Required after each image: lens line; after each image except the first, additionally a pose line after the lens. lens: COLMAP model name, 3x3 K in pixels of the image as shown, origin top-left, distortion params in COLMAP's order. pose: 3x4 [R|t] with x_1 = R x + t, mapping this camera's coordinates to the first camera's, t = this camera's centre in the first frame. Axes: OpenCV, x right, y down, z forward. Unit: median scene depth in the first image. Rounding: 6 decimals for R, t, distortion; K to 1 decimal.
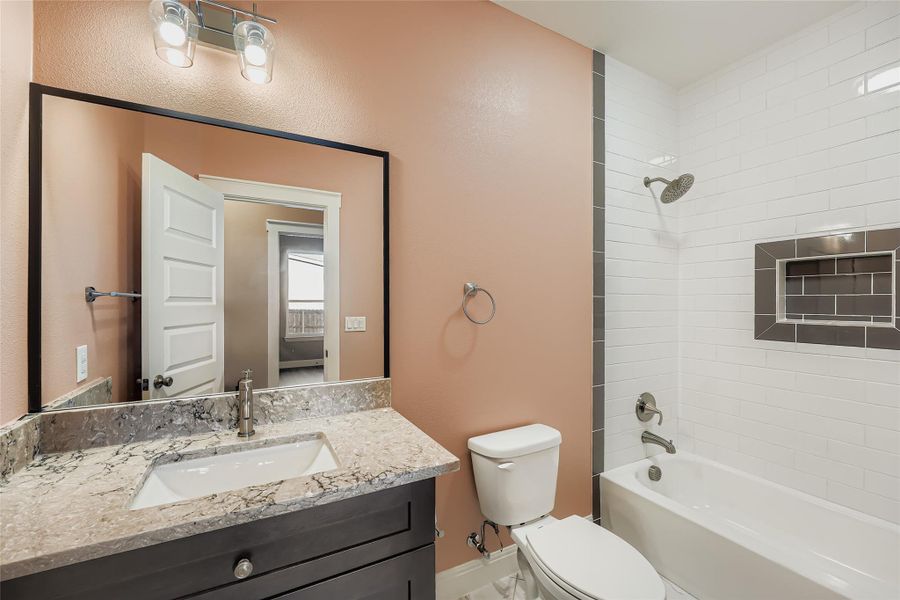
lens RADIAL K [[374.0, 0, 446.5], [0, 374.0, 297.9], [0, 0, 1]] dist [-0.009267, 0.000051]
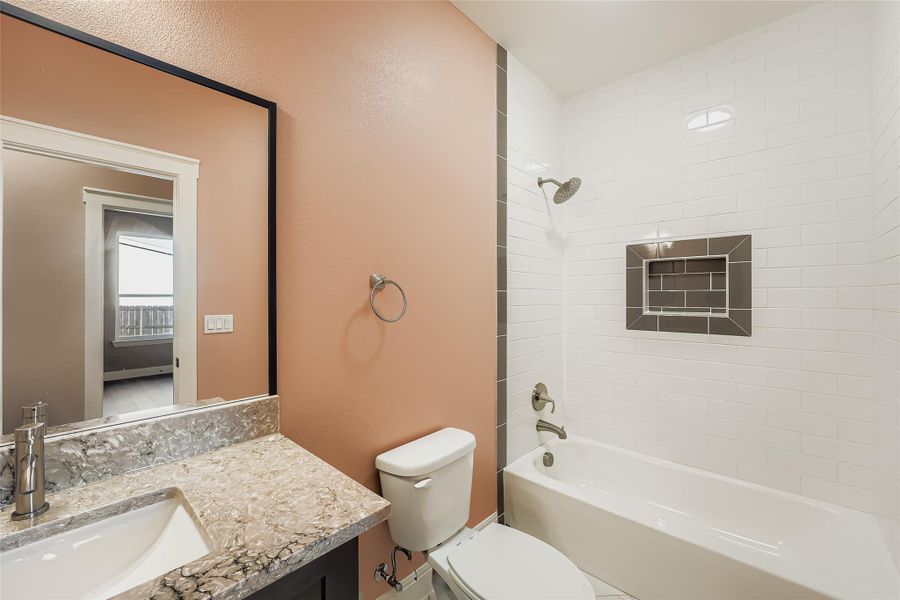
lens RADIAL K [[366.1, 0, 449.4], [0, 366.1, 293.4], [0, 0, 1]] dist [-0.012165, 0.000401]
pose [[0.943409, 0.002242, 0.331624, -0.061475], [-0.002968, 0.999994, 0.001683, 0.001231], [-0.331618, -0.002572, 0.943410, 0.157372]]
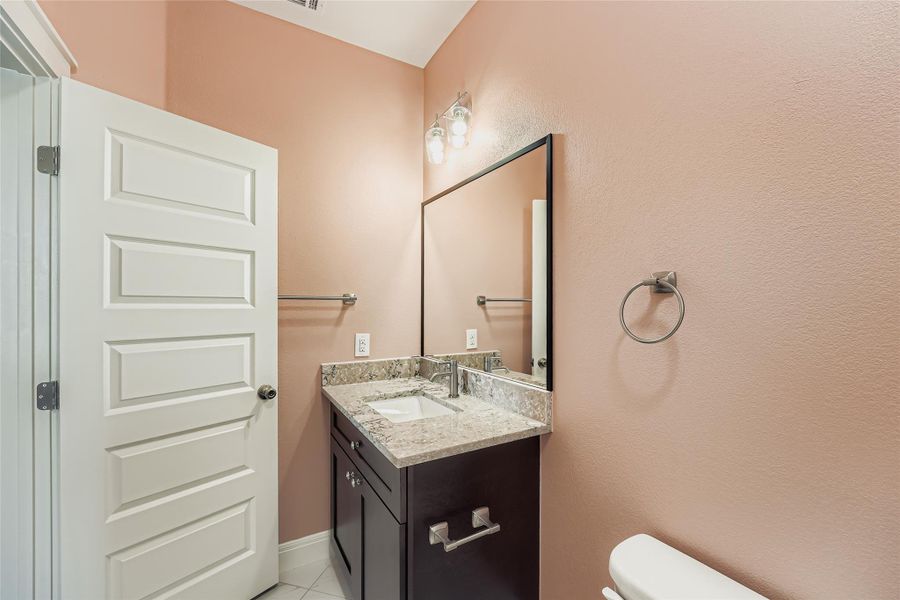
lens RADIAL K [[360.0, 0, 445.5], [0, 360.0, 302.2], [0, 0, 1]] dist [-0.021253, 0.000025]
pose [[0.048232, -0.007363, -0.998809, 0.627306], [0.006099, 0.999956, -0.007077, 0.008270], [0.998818, -0.005750, 0.048275, 0.664590]]
